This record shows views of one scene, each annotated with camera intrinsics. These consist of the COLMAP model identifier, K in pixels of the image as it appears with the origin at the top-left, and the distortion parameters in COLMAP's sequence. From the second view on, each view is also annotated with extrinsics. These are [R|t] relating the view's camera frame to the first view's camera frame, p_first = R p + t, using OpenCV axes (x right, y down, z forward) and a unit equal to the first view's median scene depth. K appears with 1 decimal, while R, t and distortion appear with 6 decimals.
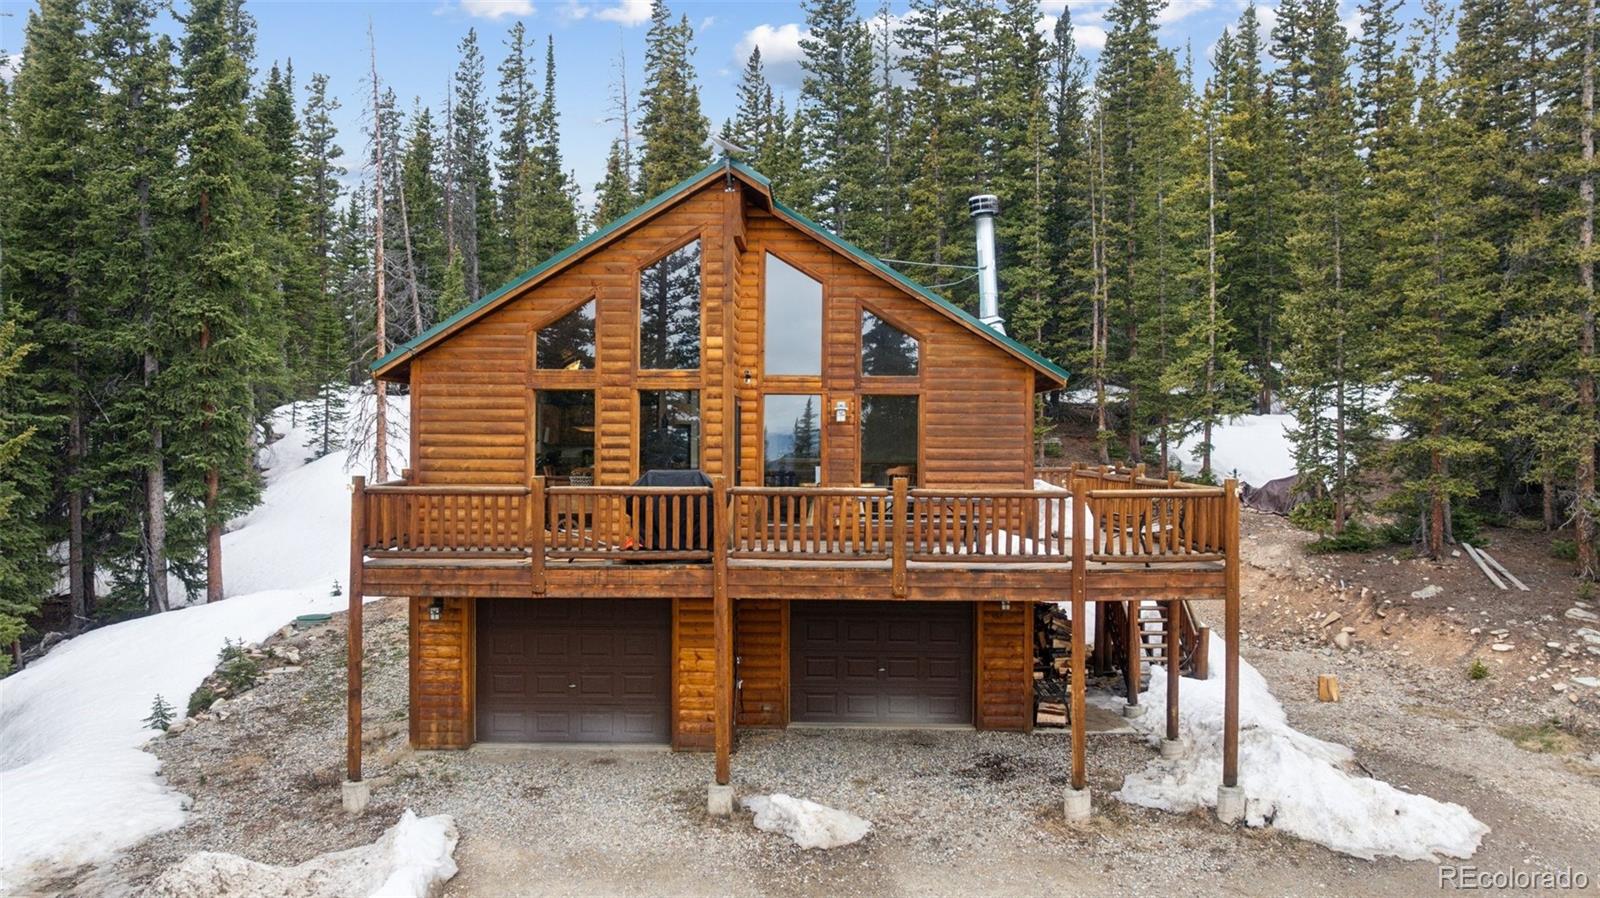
lens RADIAL K [[1131.0, 0, 803.4], [0, 1131.0, 408.4], [0, 0, 1]] dist [-0.022039, 0.003887]
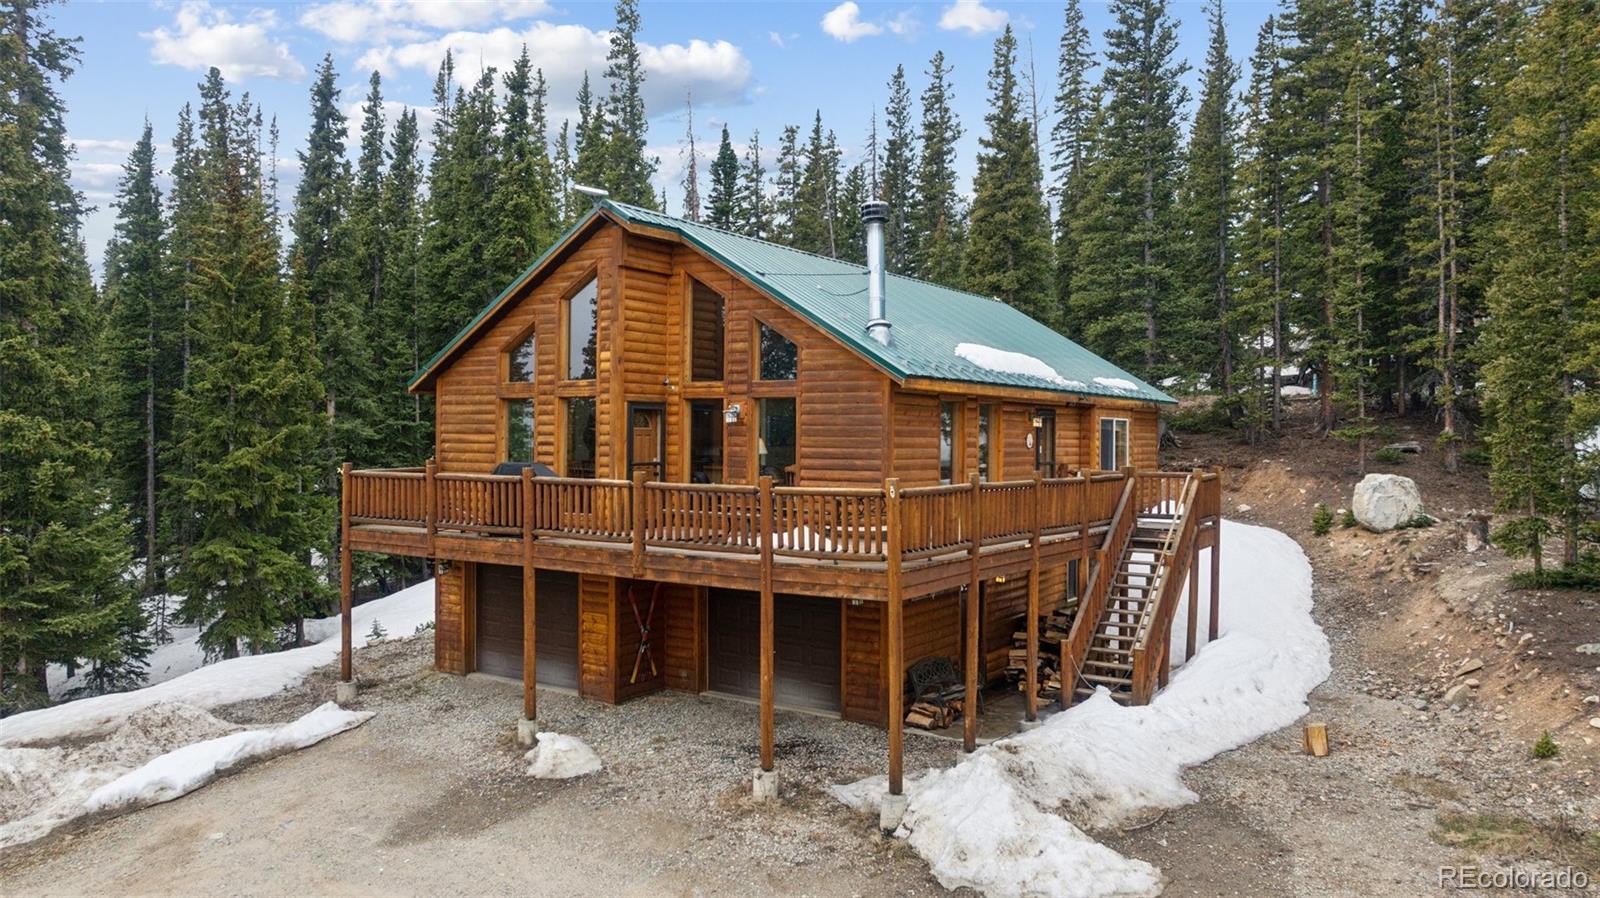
lens RADIAL K [[1122.4, 0, 801.3], [0, 1122.4, 410.1], [0, 0, 1]] dist [-0.022196, 0.005503]
pose [[0.843051, -0.011057, -0.537720, 0.724647], [0.009713, 0.999939, -0.005333, 0.006203], [0.537746, -0.000726, 0.843107, 0.118468]]
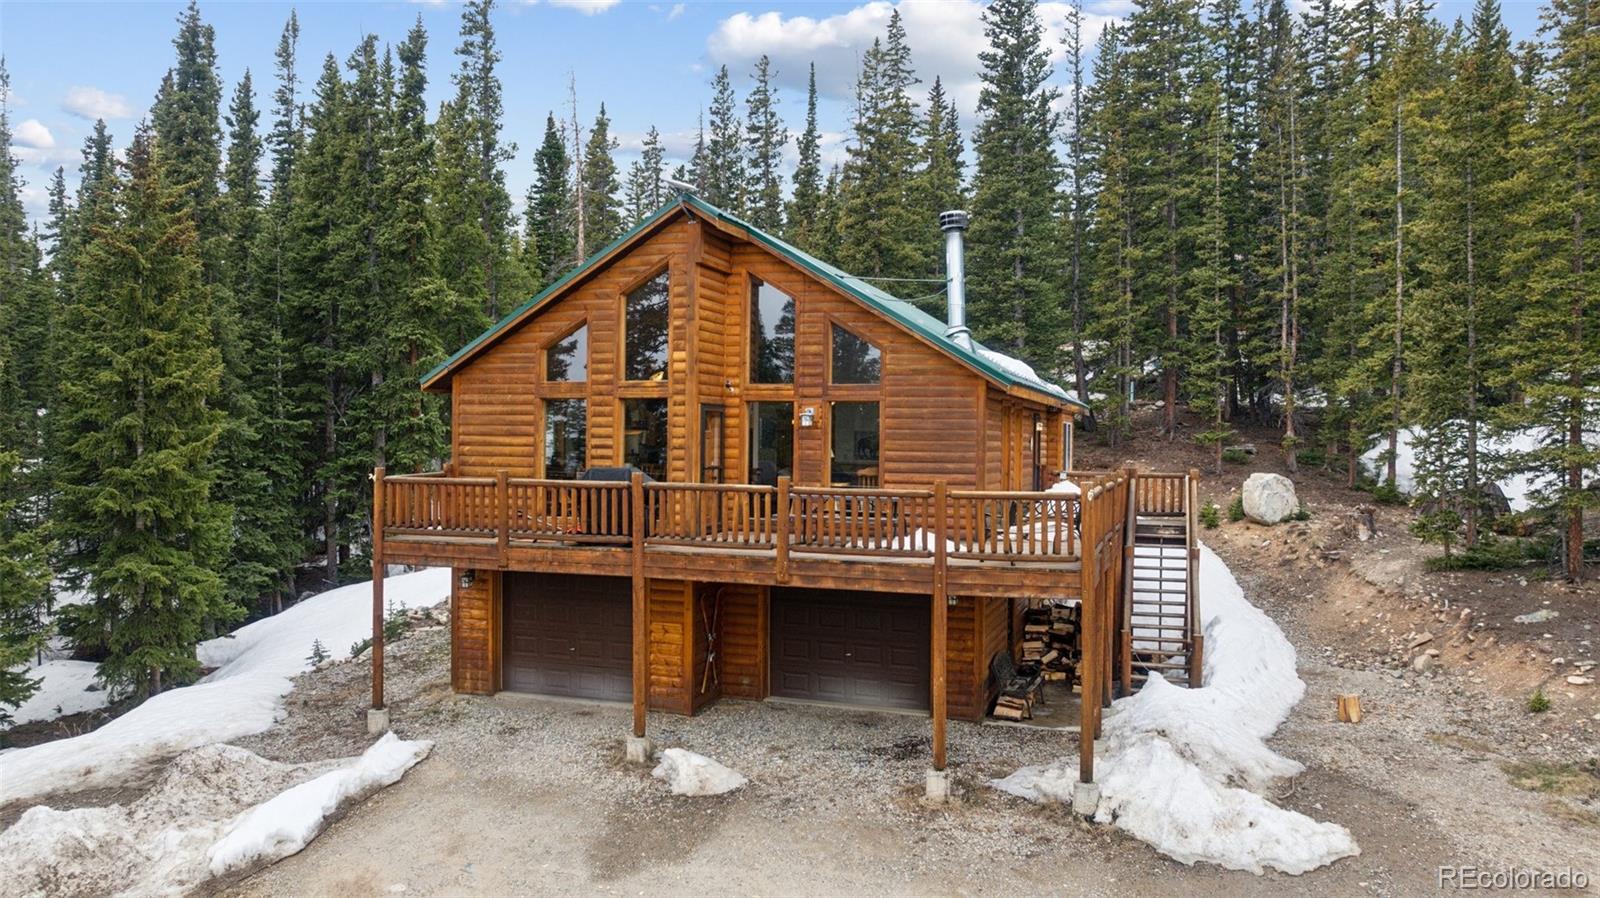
lens RADIAL K [[1119.5, 0, 800.9], [0, 1119.5, 425.7], [0, 0, 1]] dist [-0.020304, -0.003911]
pose [[0.951849, 0.001758, -0.306561, 0.383638], [0.001587, 0.999942, 0.010659, -0.000251], [0.306562, -0.010632, 0.951791, -0.038505]]
